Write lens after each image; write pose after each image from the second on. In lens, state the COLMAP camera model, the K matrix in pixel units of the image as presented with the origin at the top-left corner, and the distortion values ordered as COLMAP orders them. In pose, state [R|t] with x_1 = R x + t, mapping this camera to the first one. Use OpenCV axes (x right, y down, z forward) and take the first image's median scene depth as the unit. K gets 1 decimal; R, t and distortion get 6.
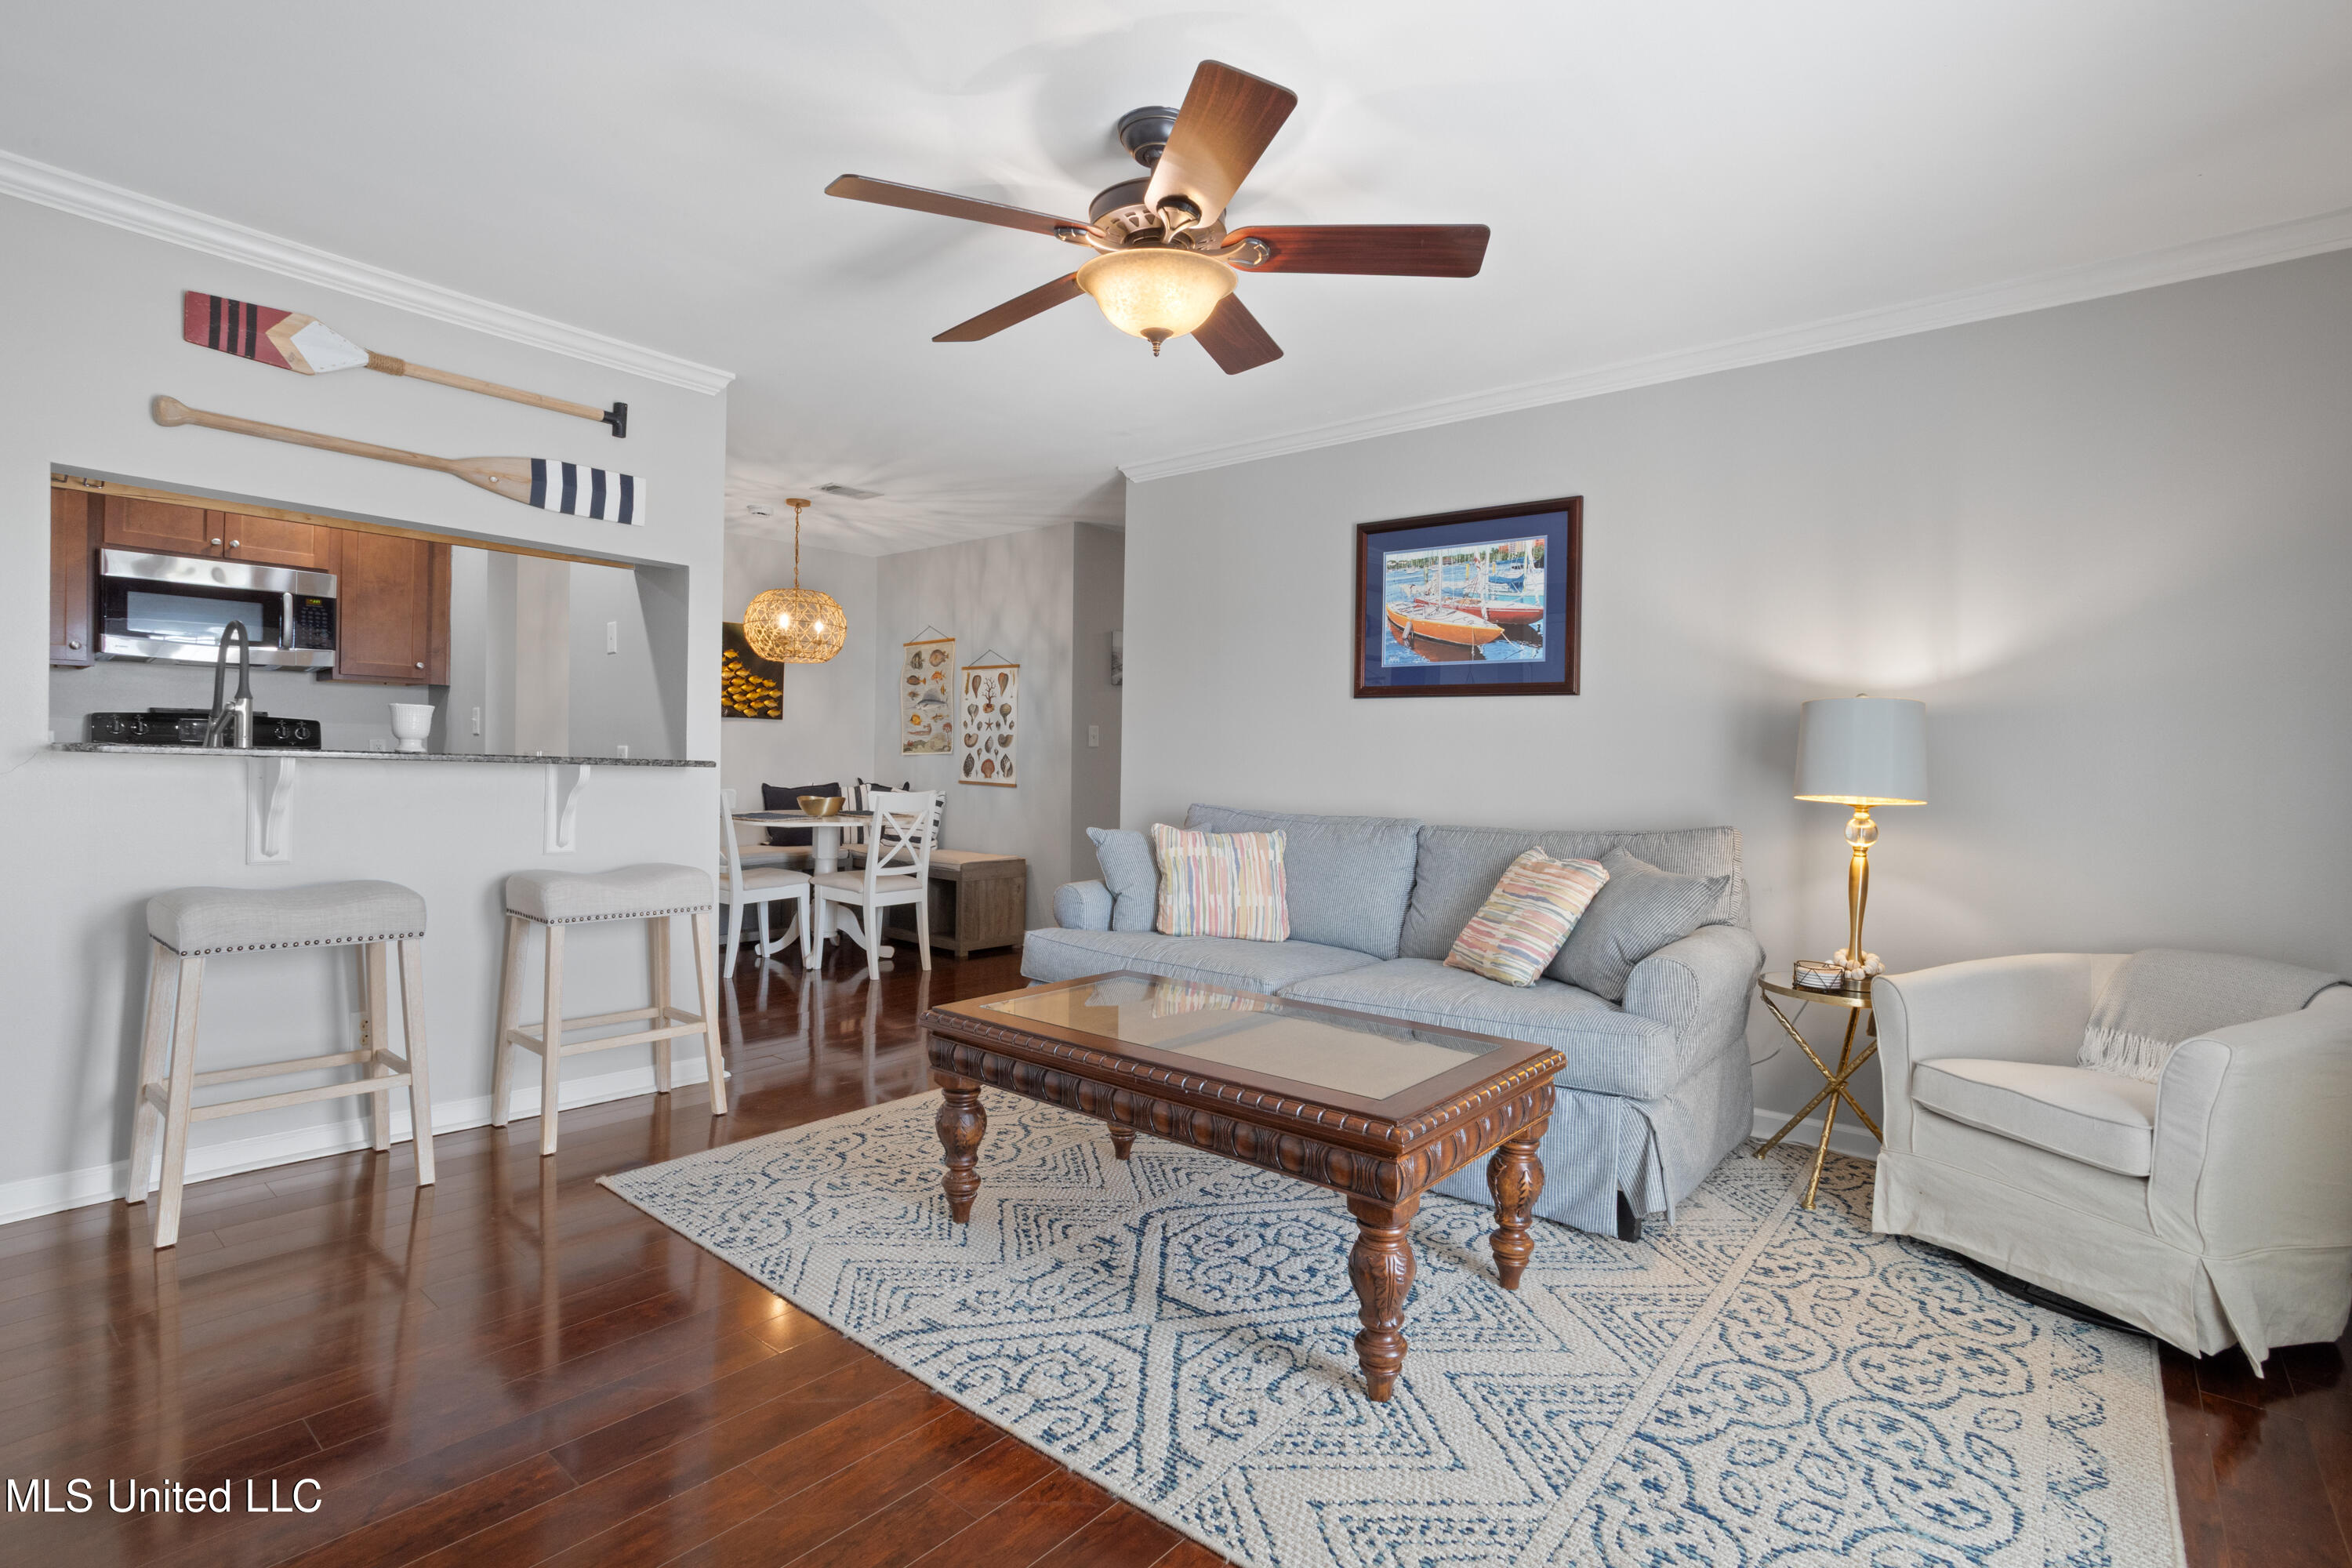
lens RADIAL K [[1154.1, 0, 1129.0], [0, 1154.1, 758.8], [0, 0, 1]] dist [-0.009198, 0.005678]
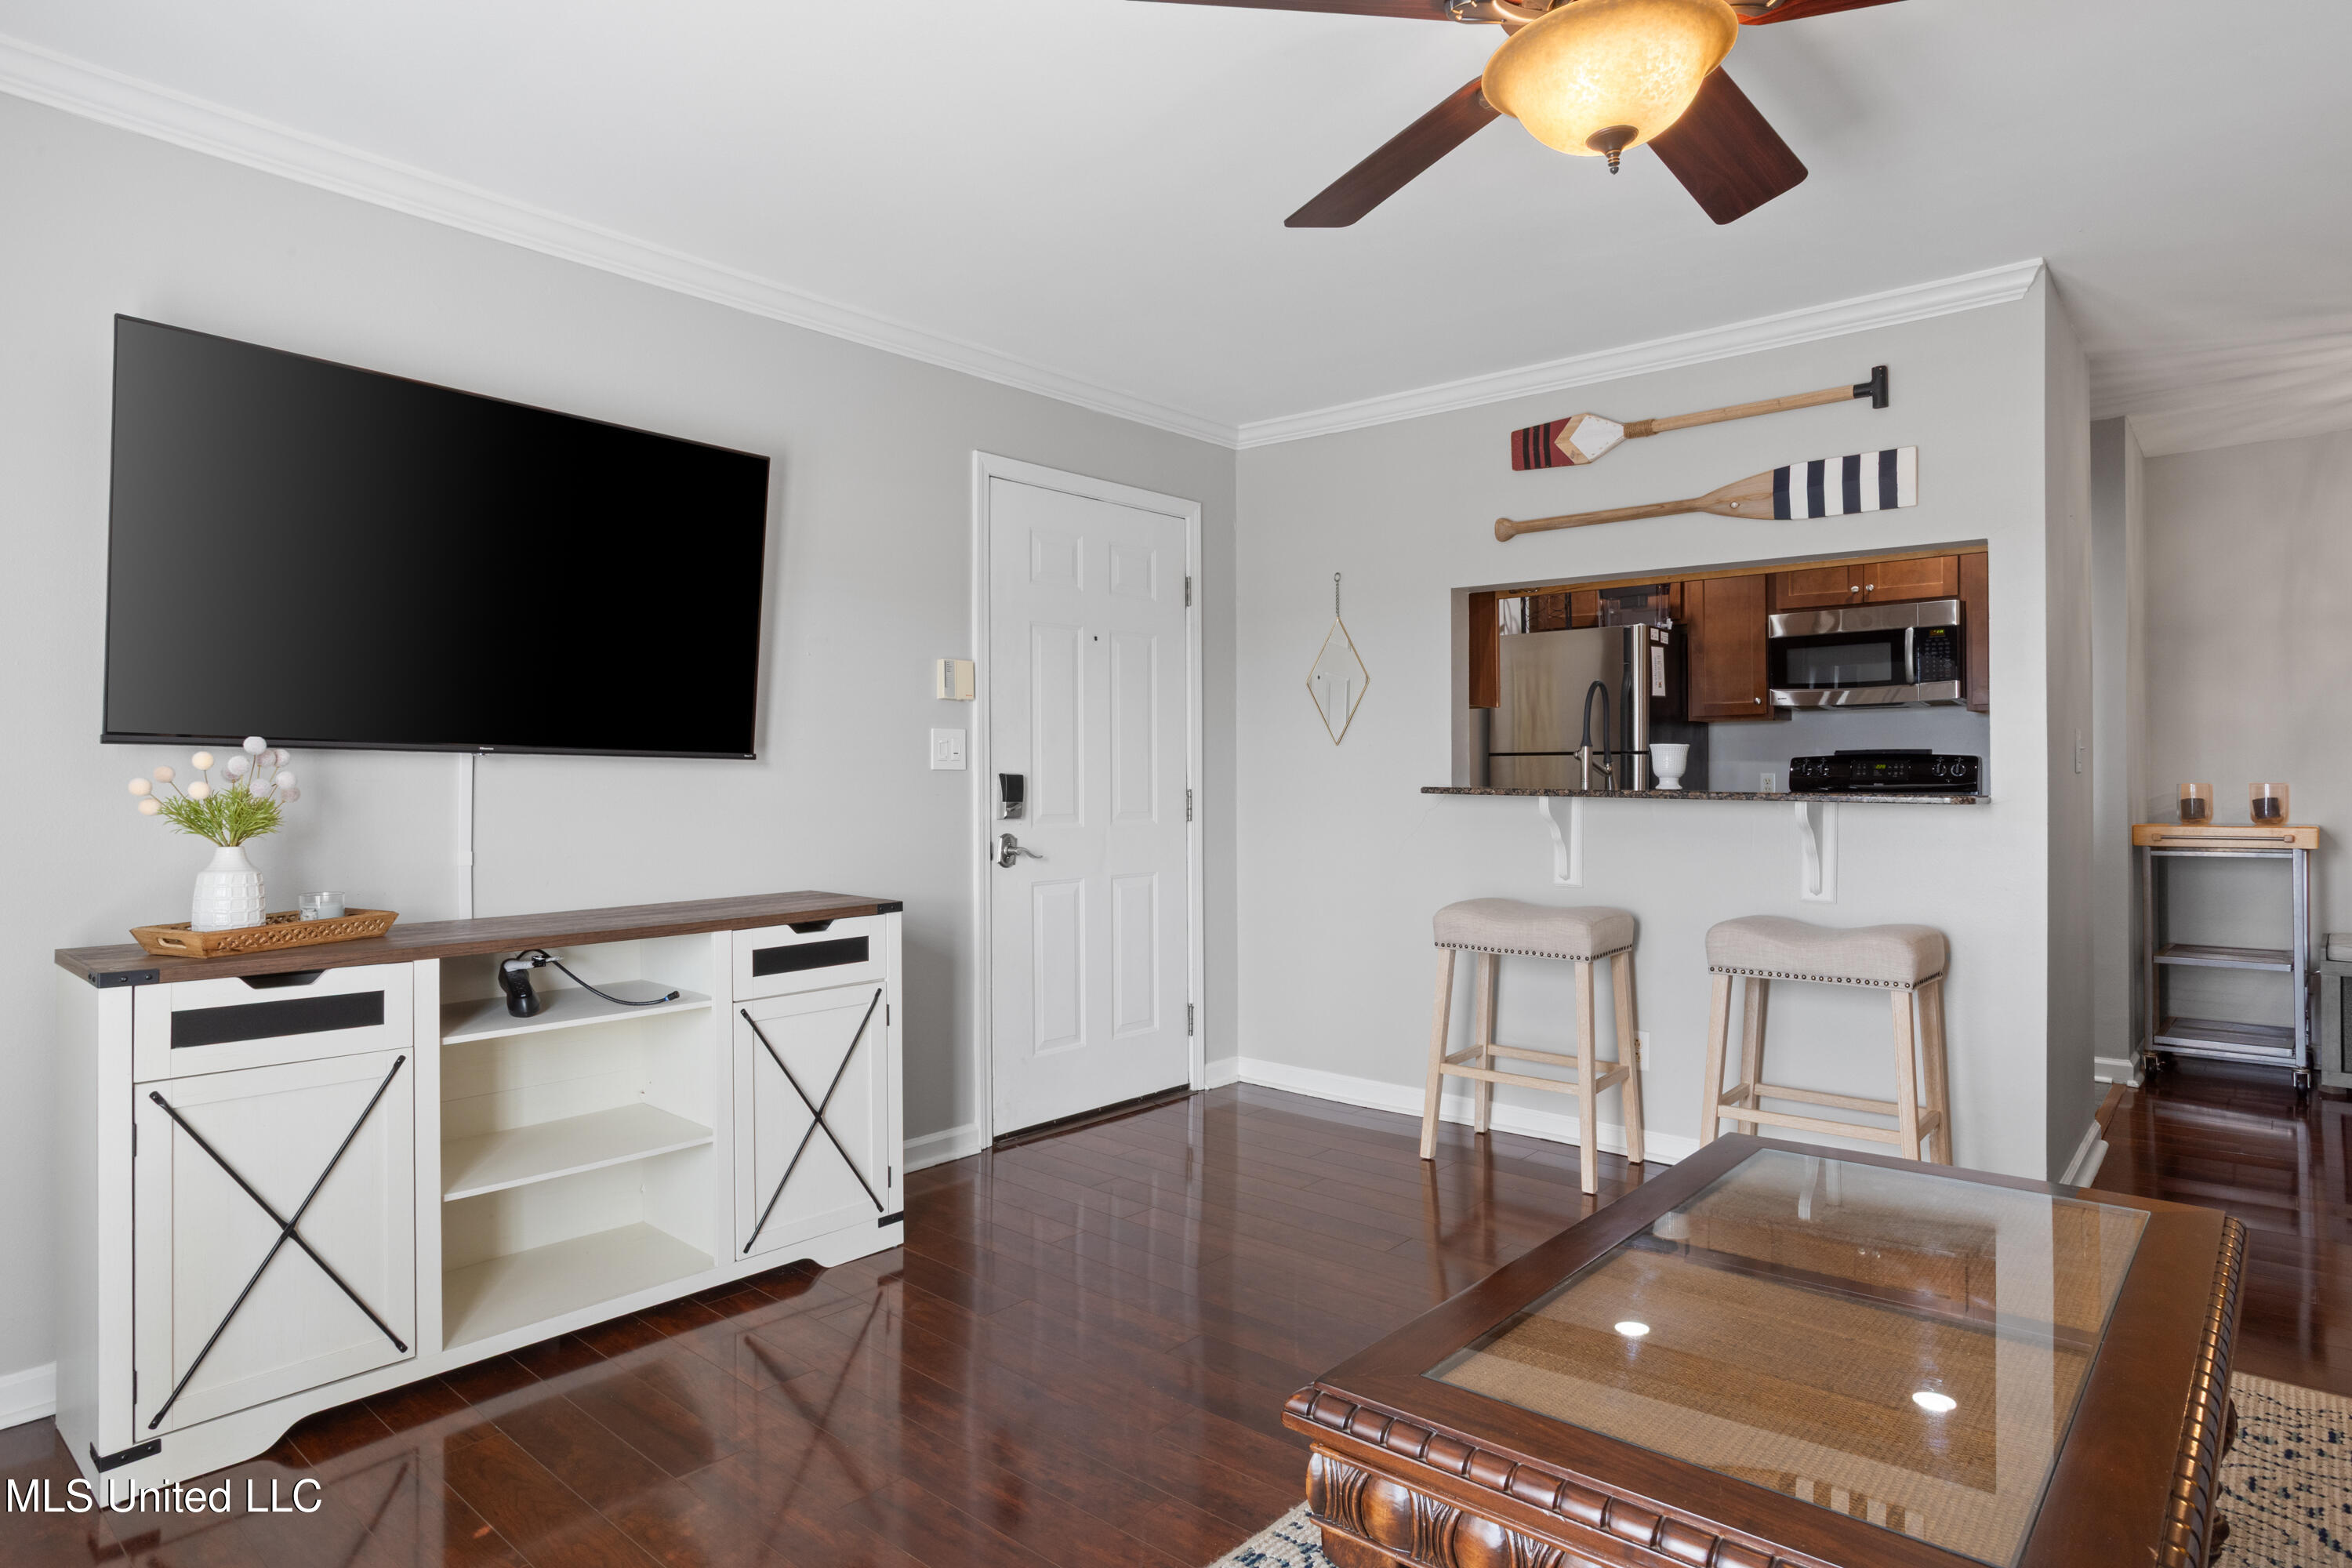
lens RADIAL K [[1310.9, 0, 1178.4], [0, 1310.9, 781.5], [0, 0, 1]] dist [-0.007005, -0.000355]
pose [[-0.000255, -0.017505, -0.999847, 0.504026], [0.004443, 0.999837, -0.017506, 0.004344], [0.999990, -0.004447, -0.000177, 0.502735]]
